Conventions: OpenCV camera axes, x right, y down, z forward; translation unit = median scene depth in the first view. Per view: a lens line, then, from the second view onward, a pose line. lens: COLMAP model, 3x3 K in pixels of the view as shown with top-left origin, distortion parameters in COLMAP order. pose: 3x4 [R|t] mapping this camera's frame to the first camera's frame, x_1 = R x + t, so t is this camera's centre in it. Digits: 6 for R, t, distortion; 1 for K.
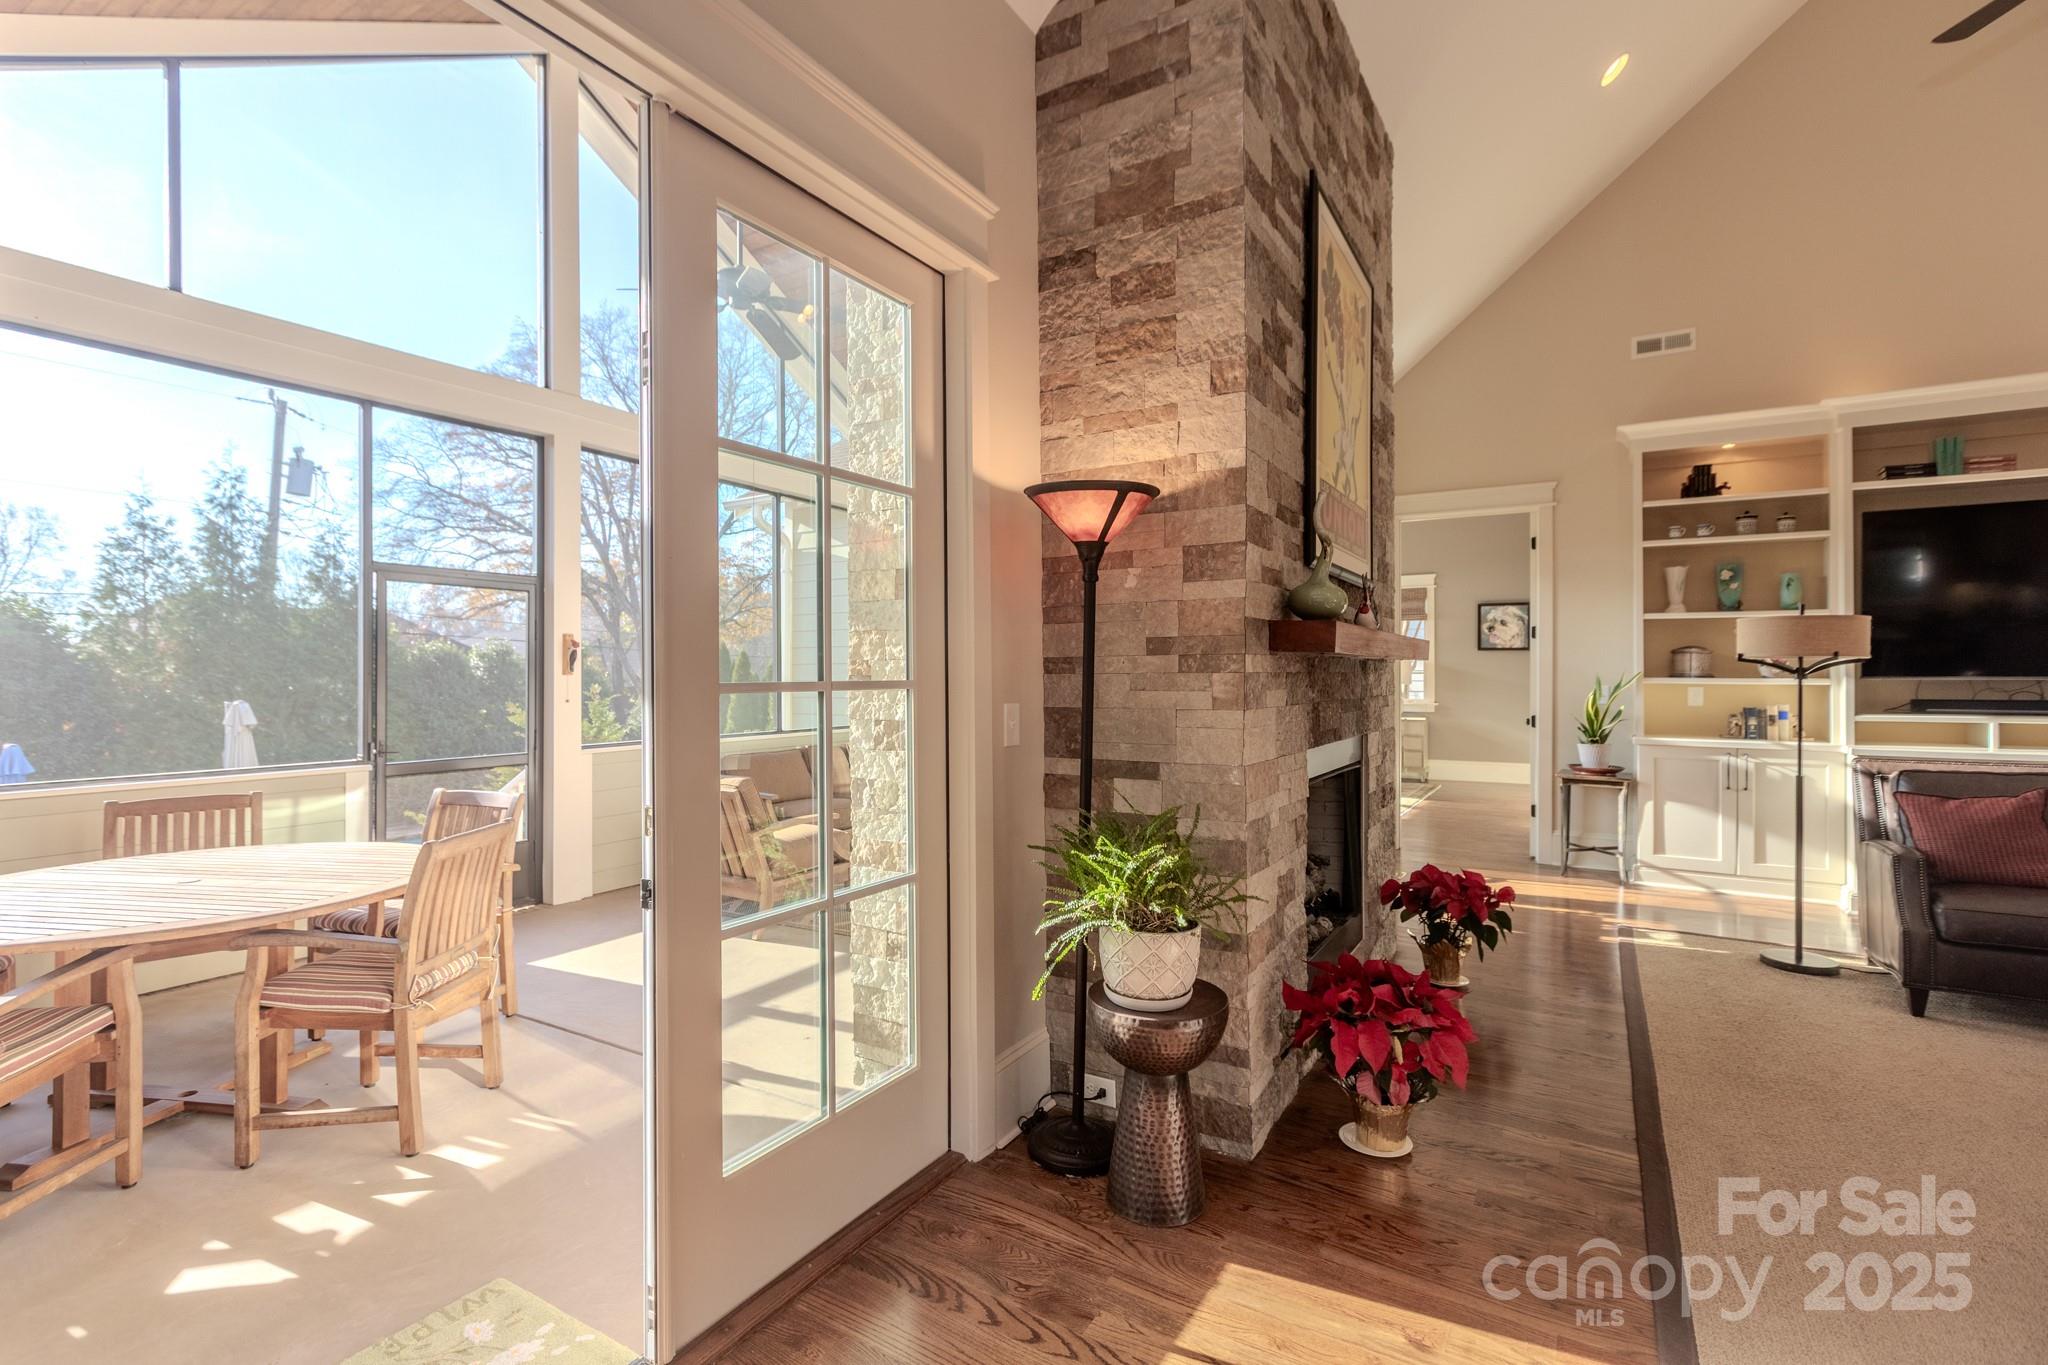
lens RADIAL K [[934.7, 0, 983.5], [0, 934.7, 668.8], [0, 0, 1]] dist [0.000536, -0.000947]
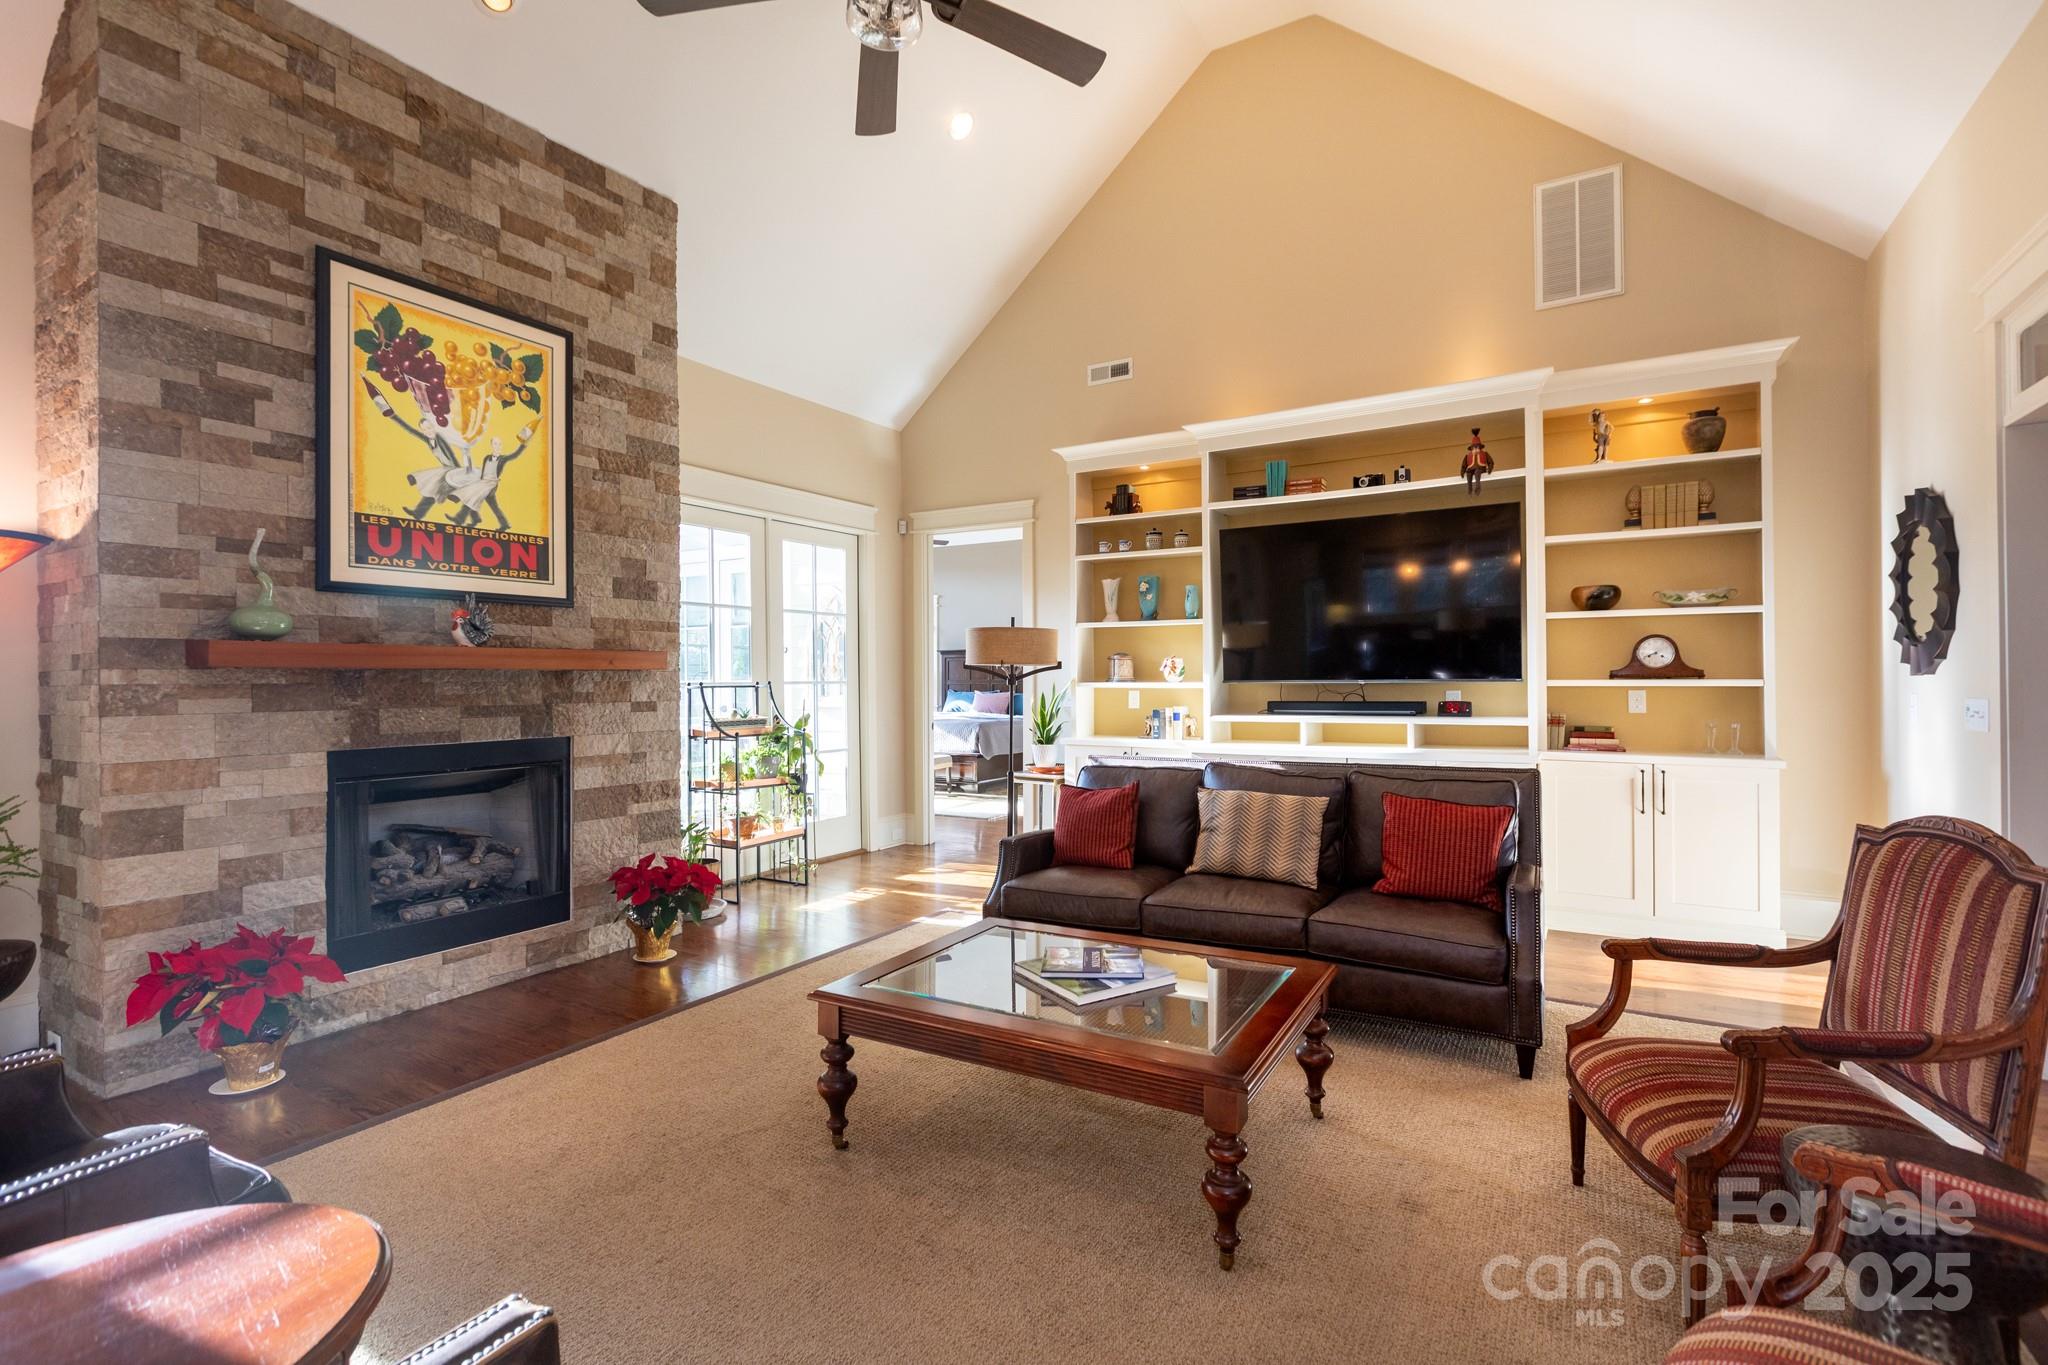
lens RADIAL K [[957.0, 0, 991.8], [0, 957.0, 677.2], [0, 0, 1]] dist [0.001696, 0.000414]
pose [[0.999817, -0.005012, 0.018474, 0.609899], [0.004922, 0.999976, 0.004892, -0.002371], [-0.018498, -0.004800, 0.999817, -0.103176]]
